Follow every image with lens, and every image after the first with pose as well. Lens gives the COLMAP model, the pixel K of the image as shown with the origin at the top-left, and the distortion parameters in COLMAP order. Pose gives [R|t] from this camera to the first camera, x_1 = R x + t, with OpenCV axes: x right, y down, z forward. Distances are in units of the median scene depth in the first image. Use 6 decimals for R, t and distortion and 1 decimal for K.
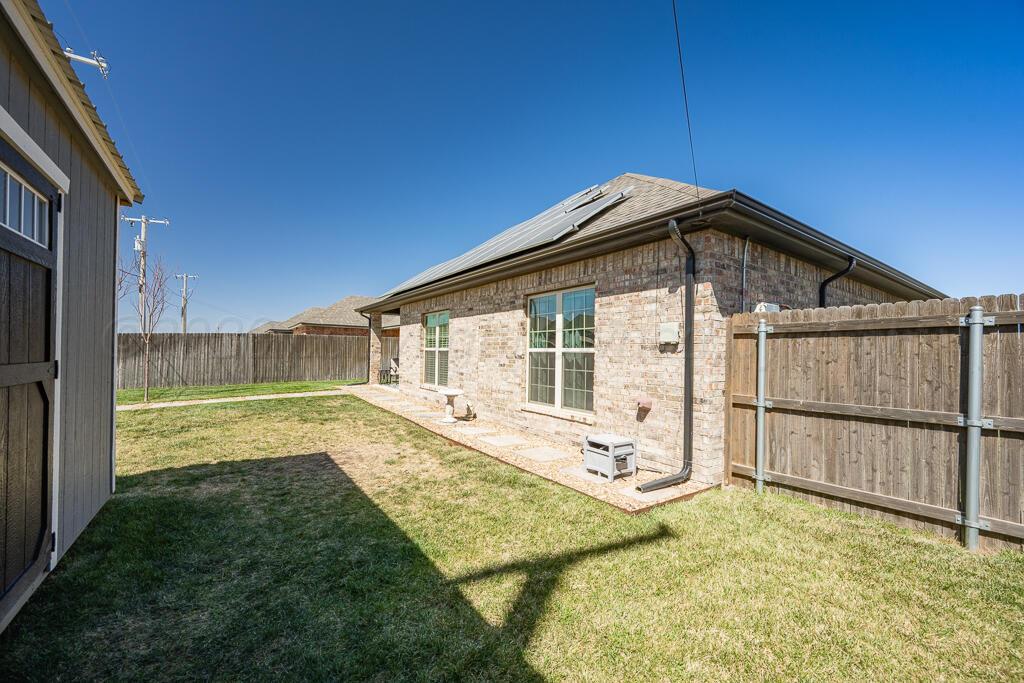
lens RADIAL K [[405.2, 0, 512.7], [0, 405.2, 345.4], [0, 0, 1]] dist [-0.002188, -0.000078]
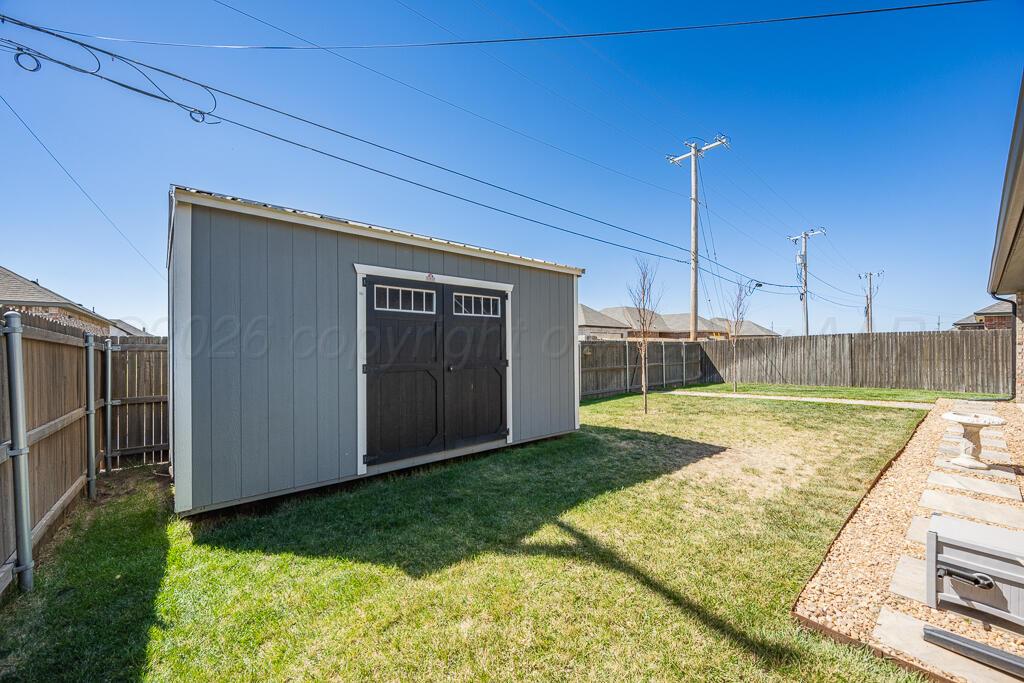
lens RADIAL K [[405.2, 0, 509.2], [0, 405.2, 346.7], [0, 0, 1]] dist [-0.002188, -0.000078]
pose [[0.087945, -0.016339, -0.995991, 0.539633], [0.020327, 0.999687, -0.014605, -0.002640], [0.995918, -0.018961, 0.088250, 0.310256]]
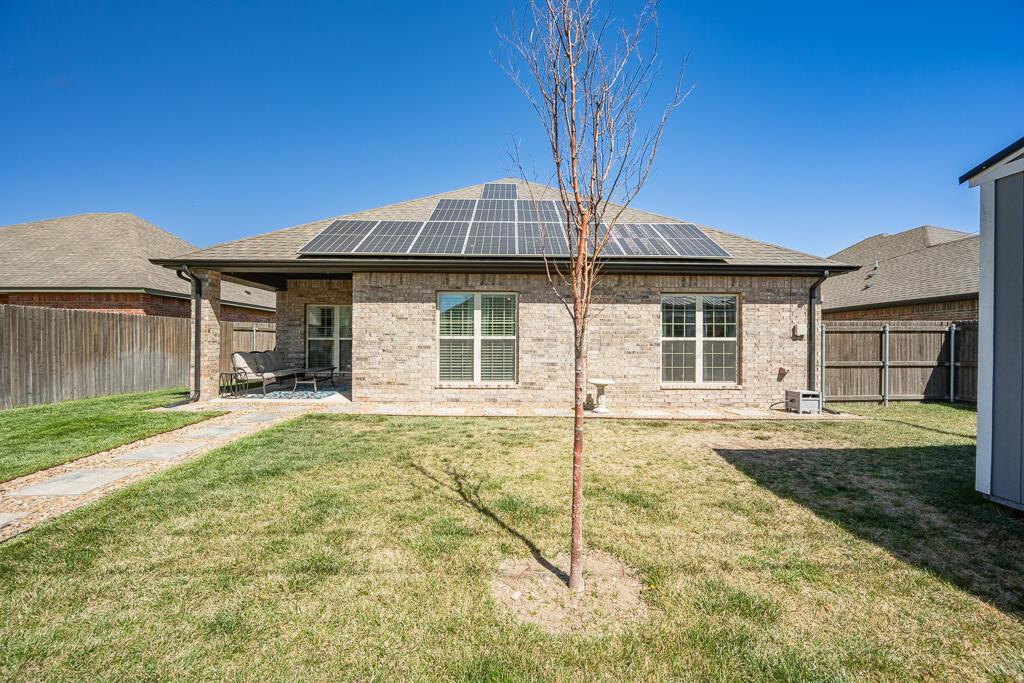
lens RADIAL K [[378.2, 0, 509.3], [0, 378.2, 341.9], [0, 0, 1]] dist [-0.010672, -0.000078]
pose [[0.565893, -0.013387, 0.824370, -1.468829], [-0.011801, 0.999634, 0.024334, -0.001406], [-0.824394, -0.023499, 0.565528, 0.957055]]
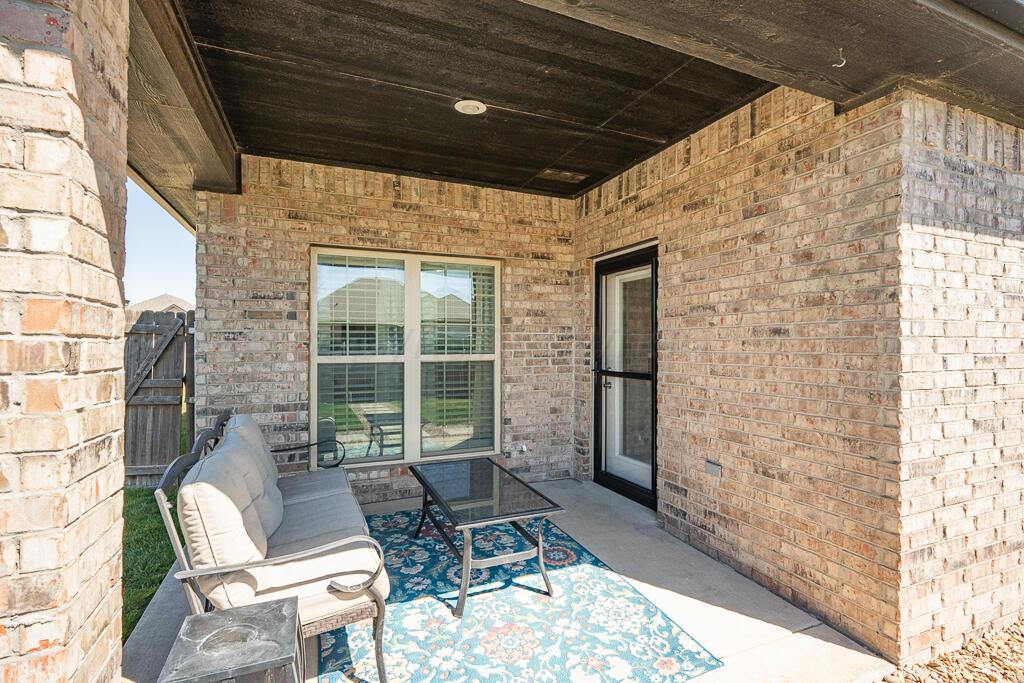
lens RADIAL K [[457.8, 0, 503.4], [0, 457.8, 342.1], [0, 0, 1]] dist [0.001403, 0.000112]
pose [[0.219764, -0.015022, 0.975437, -1.081863], [-0.018528, 0.999637, 0.019569, -0.007118], [-0.975377, -0.022373, 0.219406, 2.501538]]
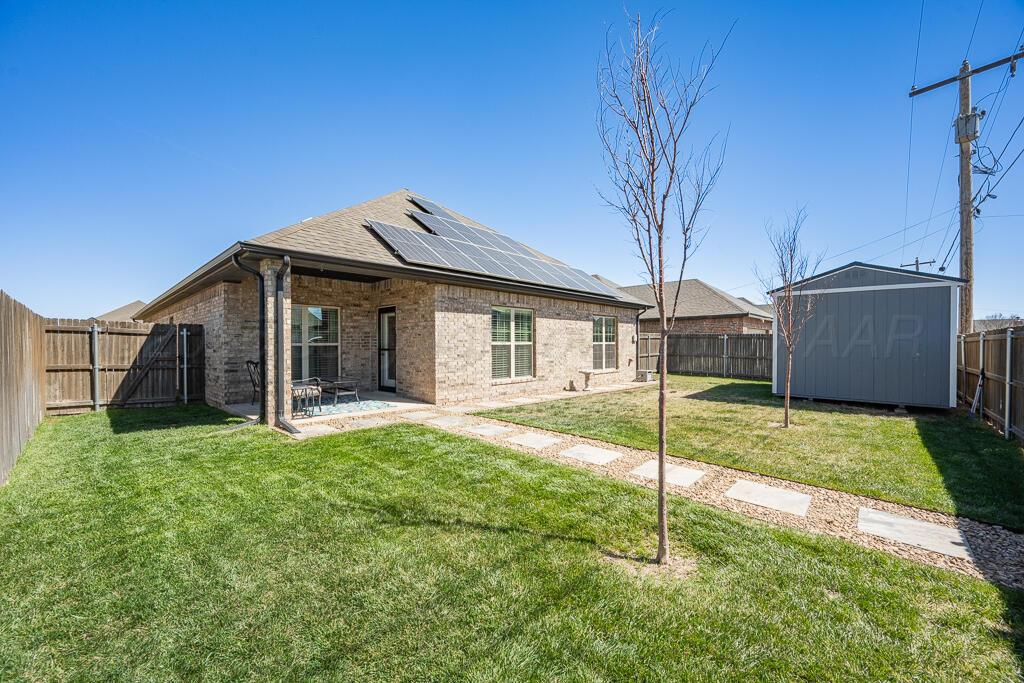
lens RADIAL K [[405.2, 0, 490.3], [0, 405.2, 345.4], [0, 0, 1]] dist [-0.002188, -0.000078]
pose [[-0.165527, -0.021332, 0.985974, -2.277617], [-0.019746, 0.999637, 0.018313, -0.005875], [-0.986007, -0.016438, -0.165889, 2.308882]]
